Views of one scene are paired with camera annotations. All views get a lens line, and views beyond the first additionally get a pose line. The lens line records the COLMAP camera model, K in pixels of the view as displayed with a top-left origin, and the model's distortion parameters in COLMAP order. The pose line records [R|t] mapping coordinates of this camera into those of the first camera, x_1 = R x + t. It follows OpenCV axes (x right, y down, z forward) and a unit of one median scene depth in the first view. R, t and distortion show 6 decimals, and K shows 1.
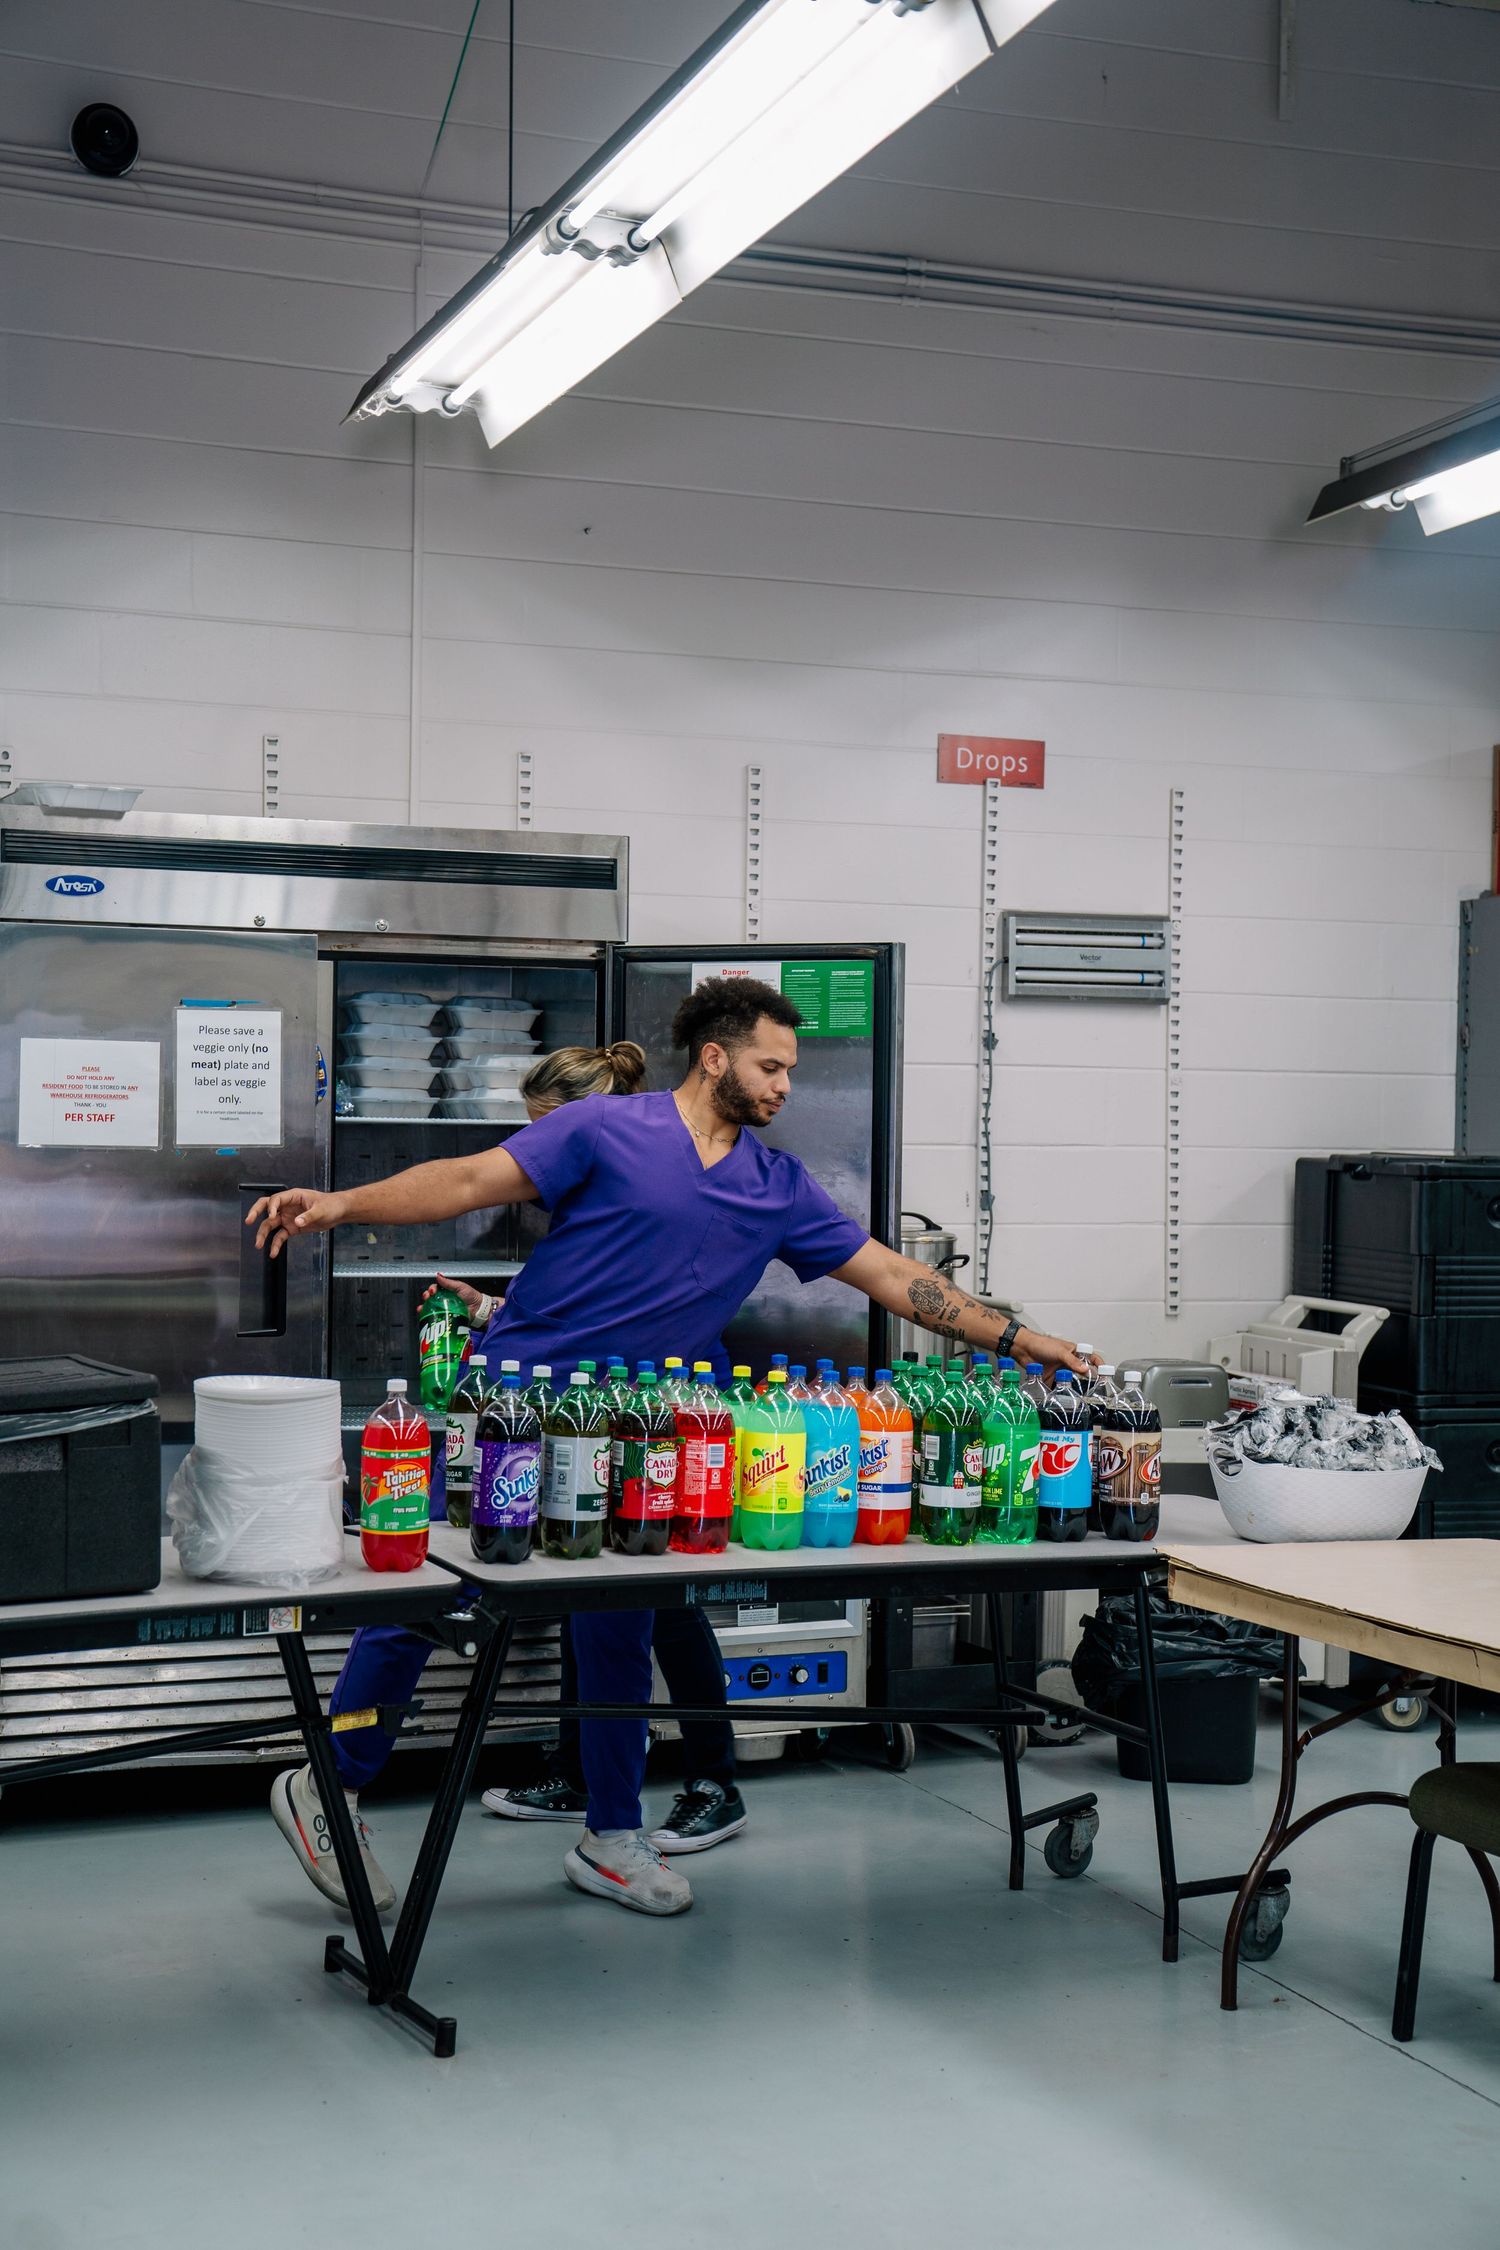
lens RADIAL K [[3084.6, 0, 750.0], [0, 3084.6, 1125.0], [0, 0, 1]] dist [0.155526, 0.028602]
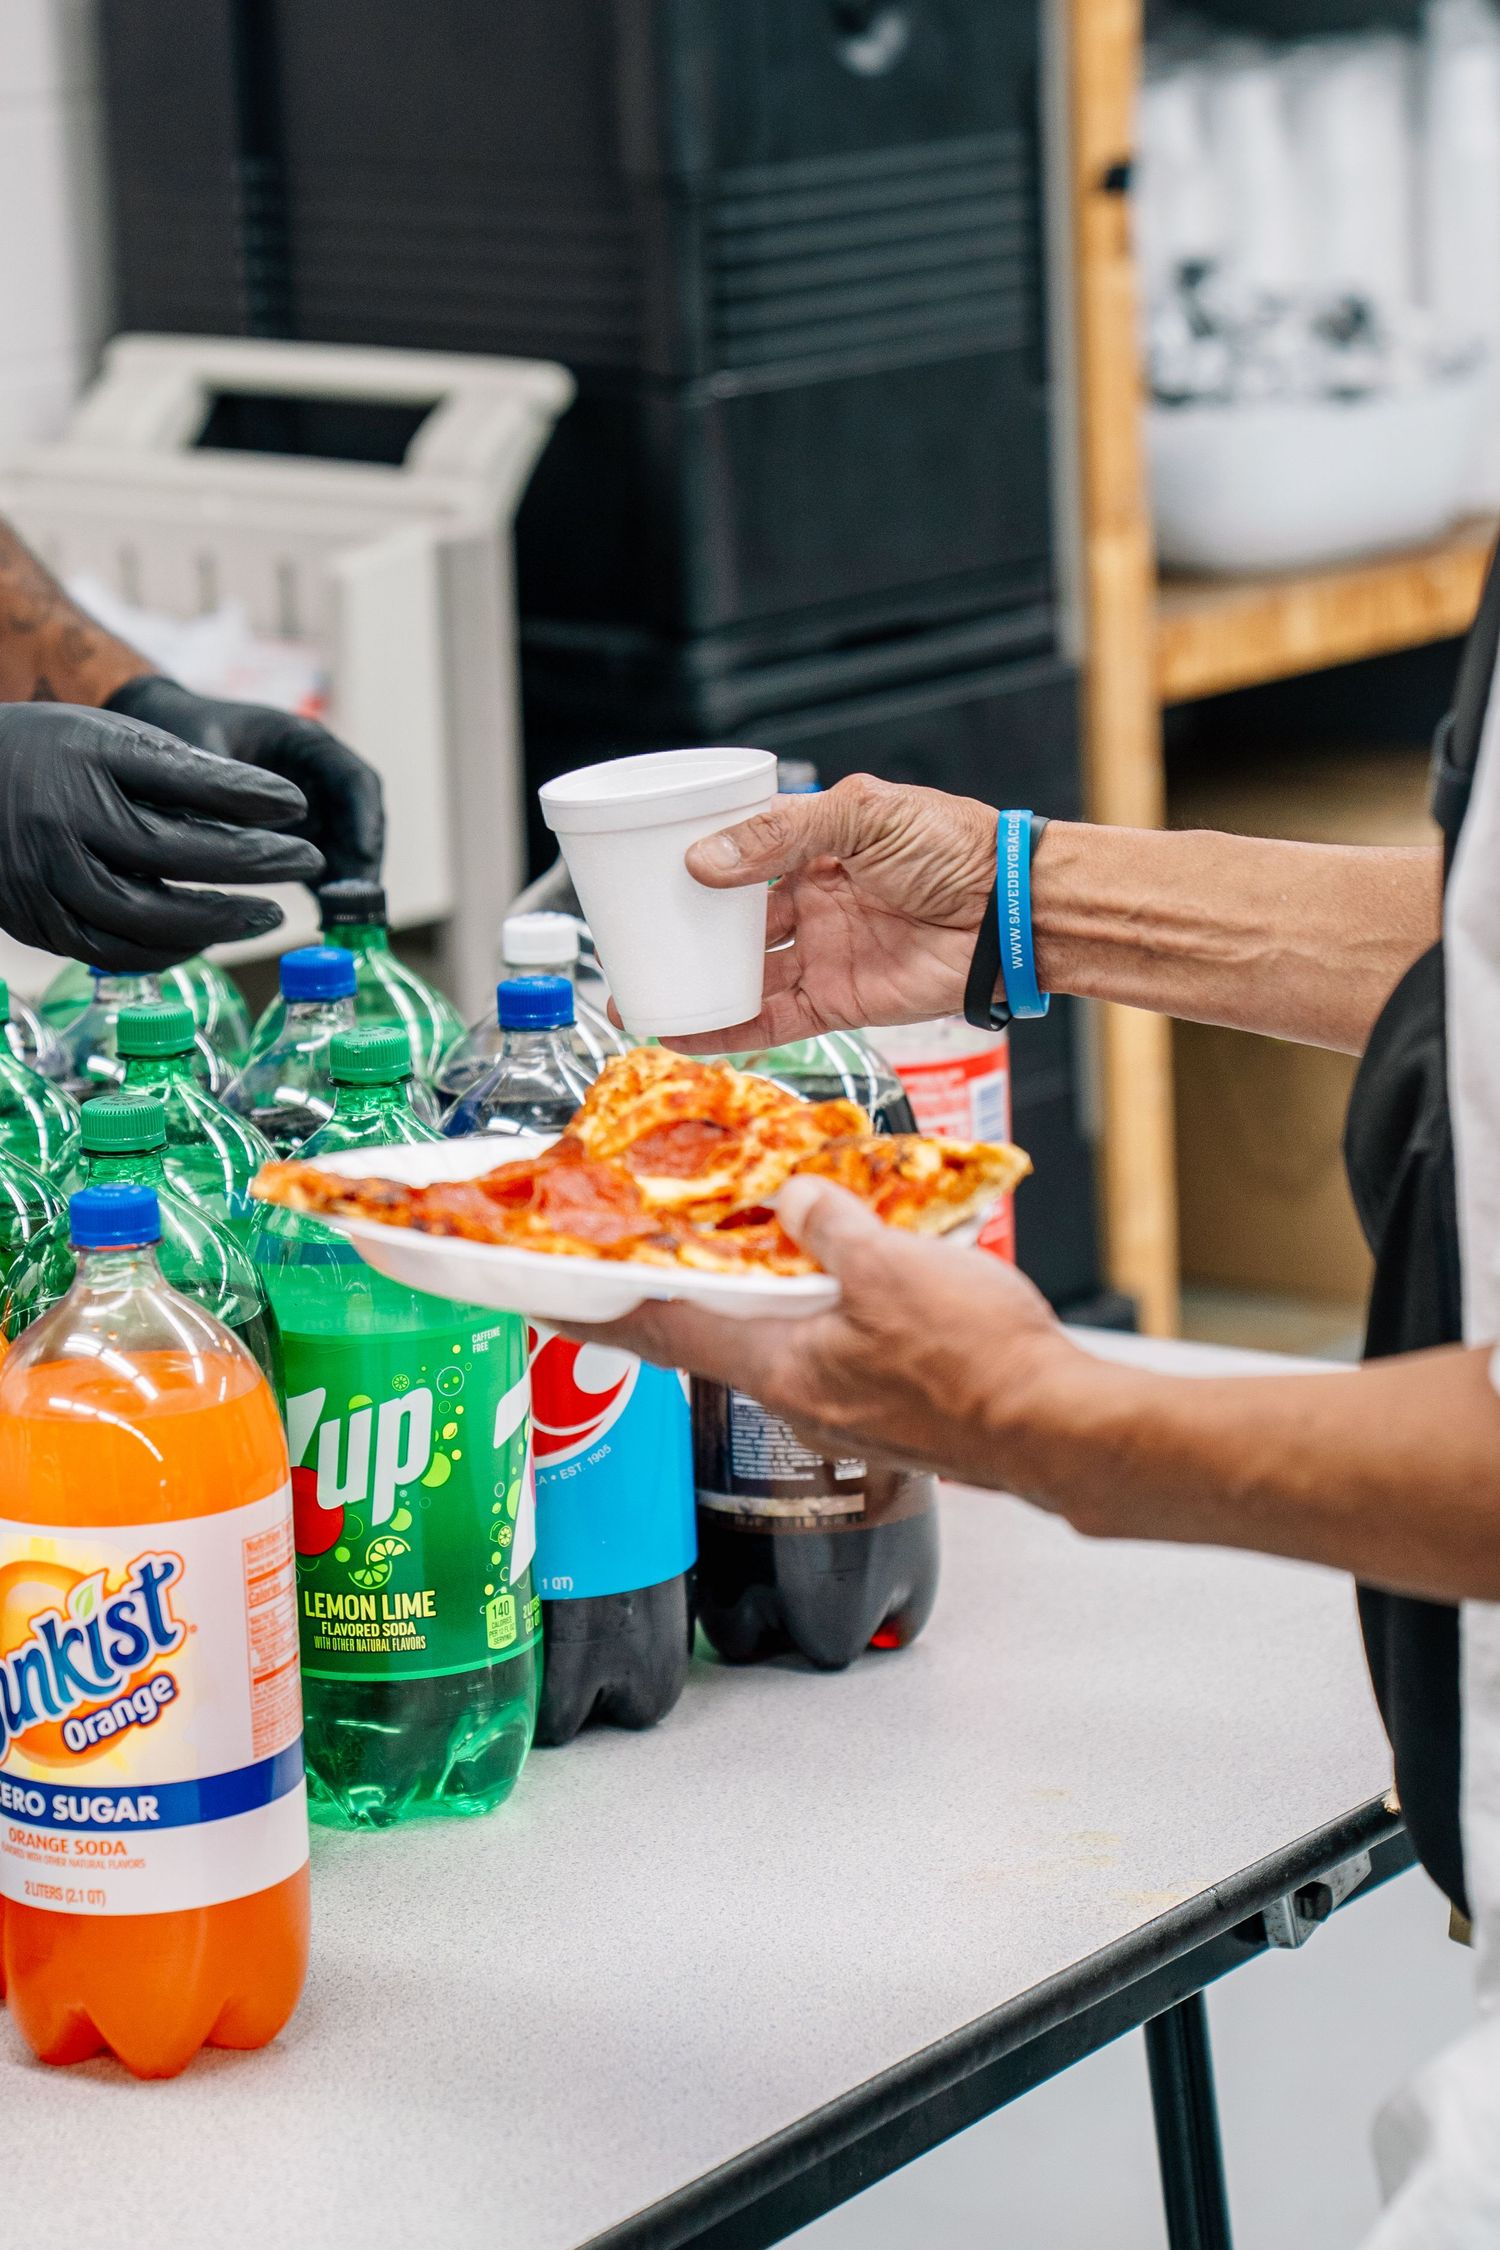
lens RADIAL K [[6344.6, 0, 750.0], [0, 6344.6, 1125.0], [0, 0, 1]] dist [0.162467, 0.708252]
pose [[0.879293, -0.161934, 0.447907, -0.076601], [0.064063, 0.972092, 0.225683, -0.008752], [-0.471953, -0.169747, 0.865128, 0.517292]]
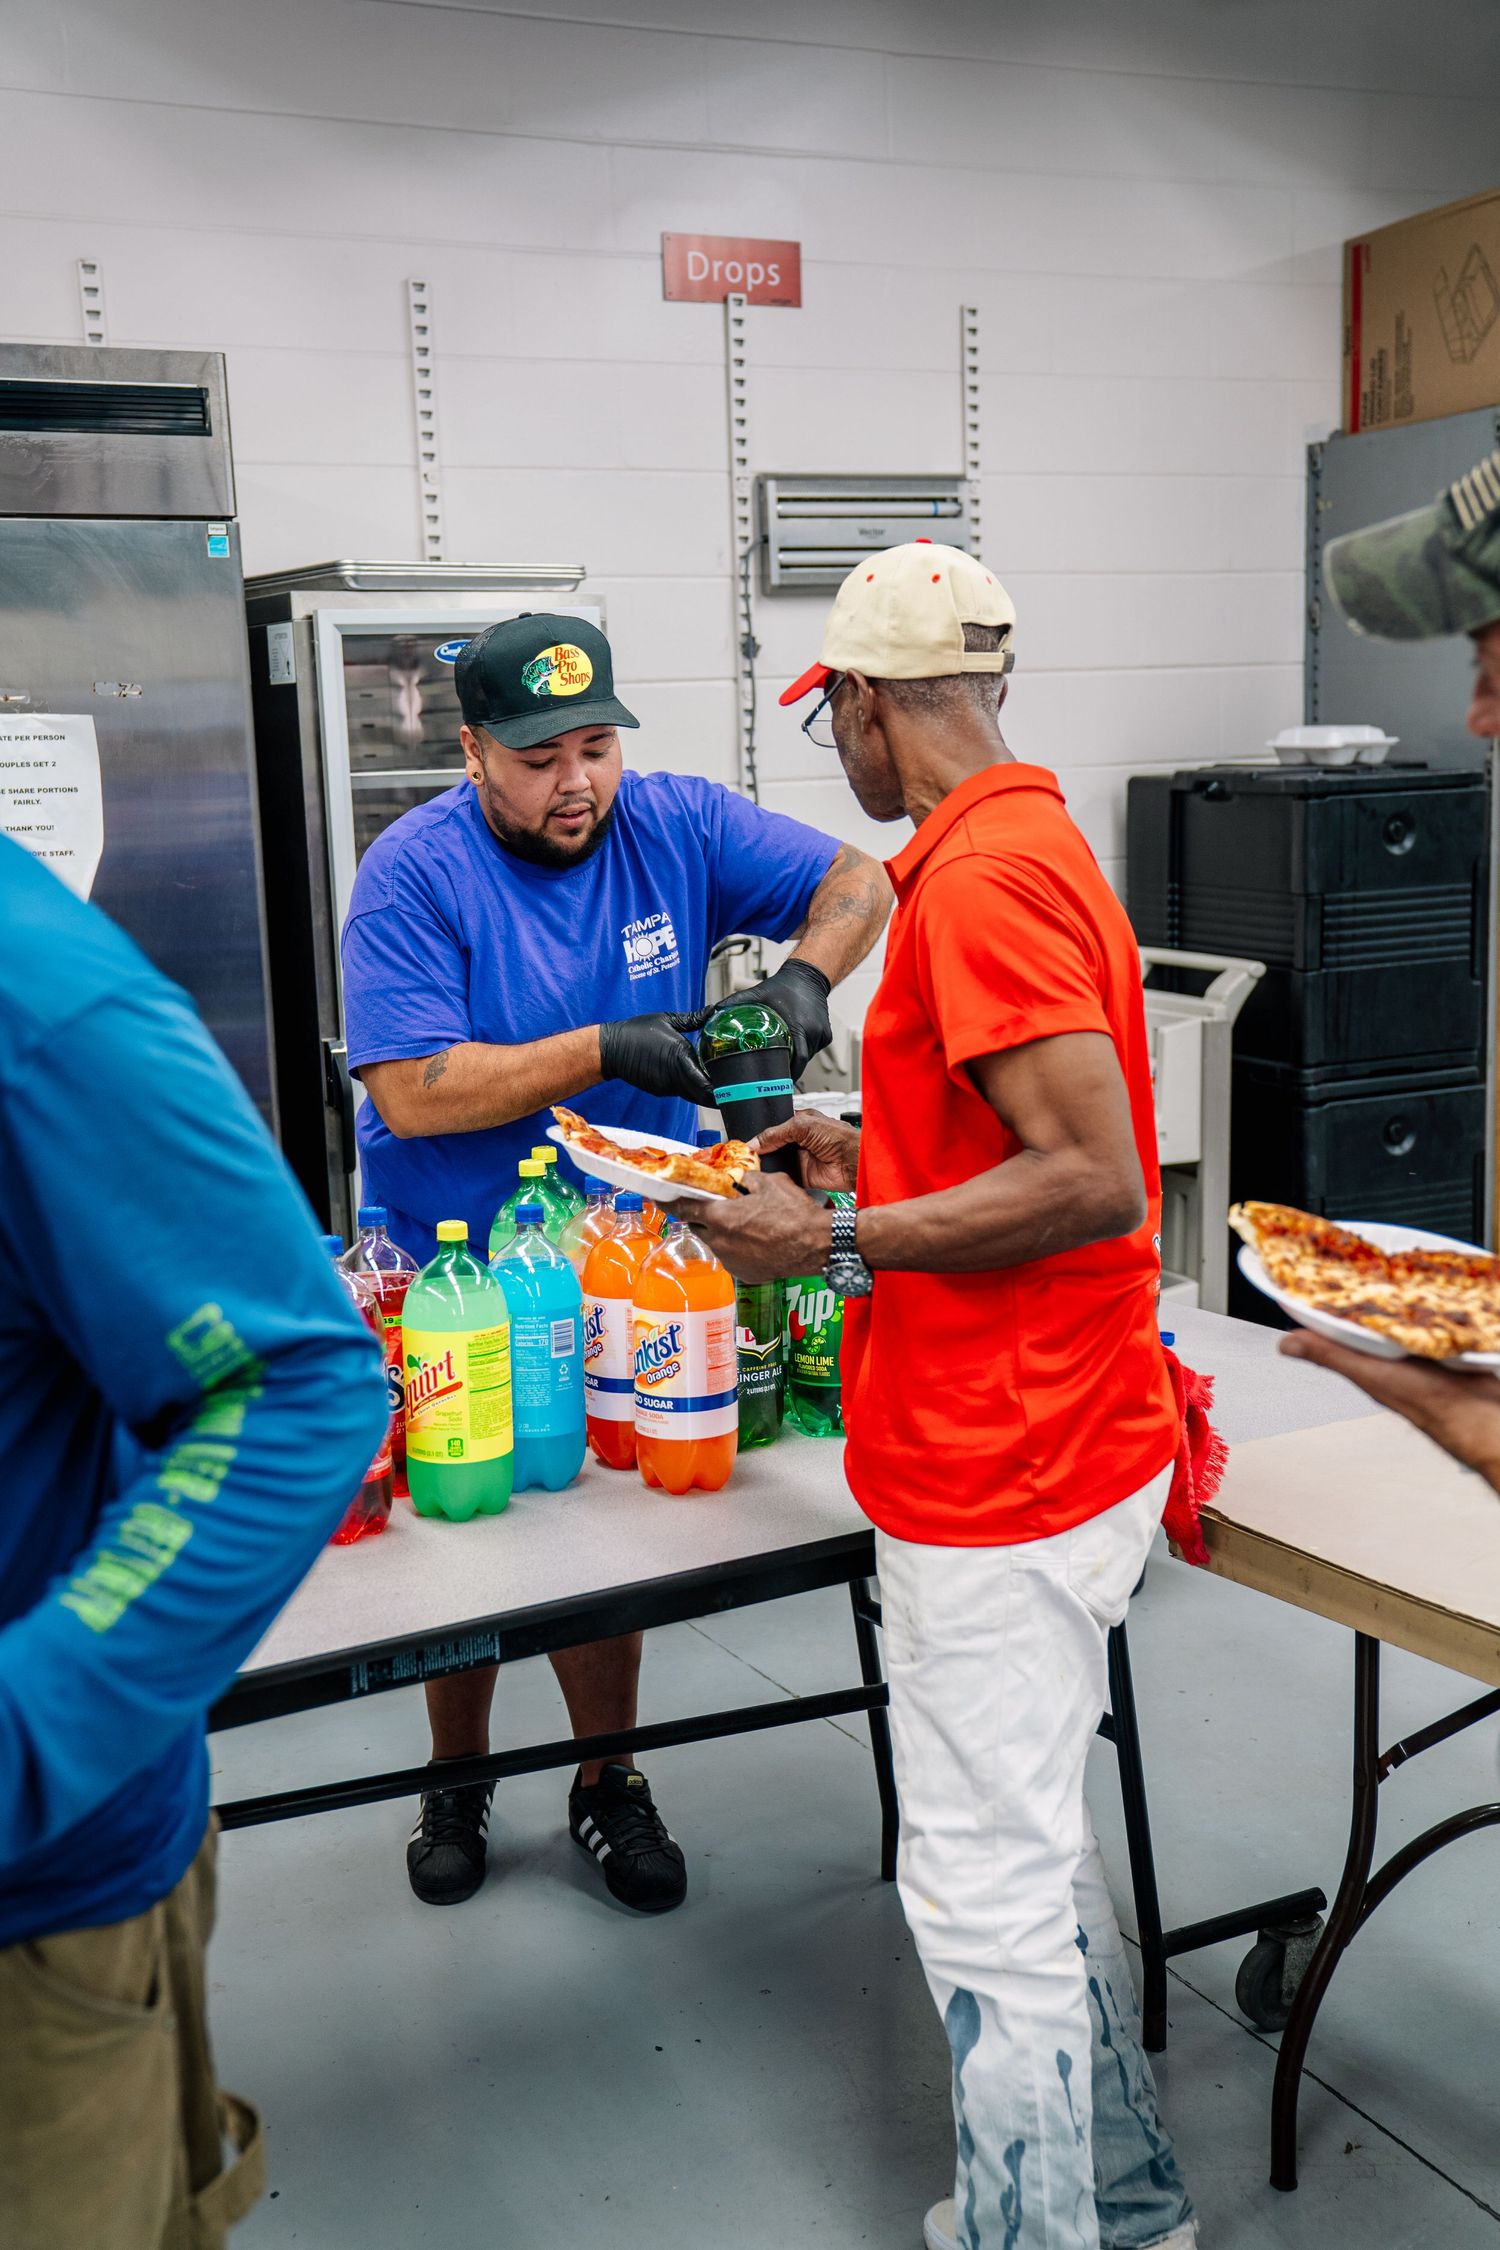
lens RADIAL K [[2534.0, 0, 750.0], [0, 2534.0, 1125.0], [0, 0, 1]] dist [0.032358, 0.200048]
pose [[0.992985, -0.066256, 0.097938, 0.008520], [0.050668, 0.986793, 0.153861, -0.008068], [-0.106838, -0.147820, 0.983227, 0.423126]]
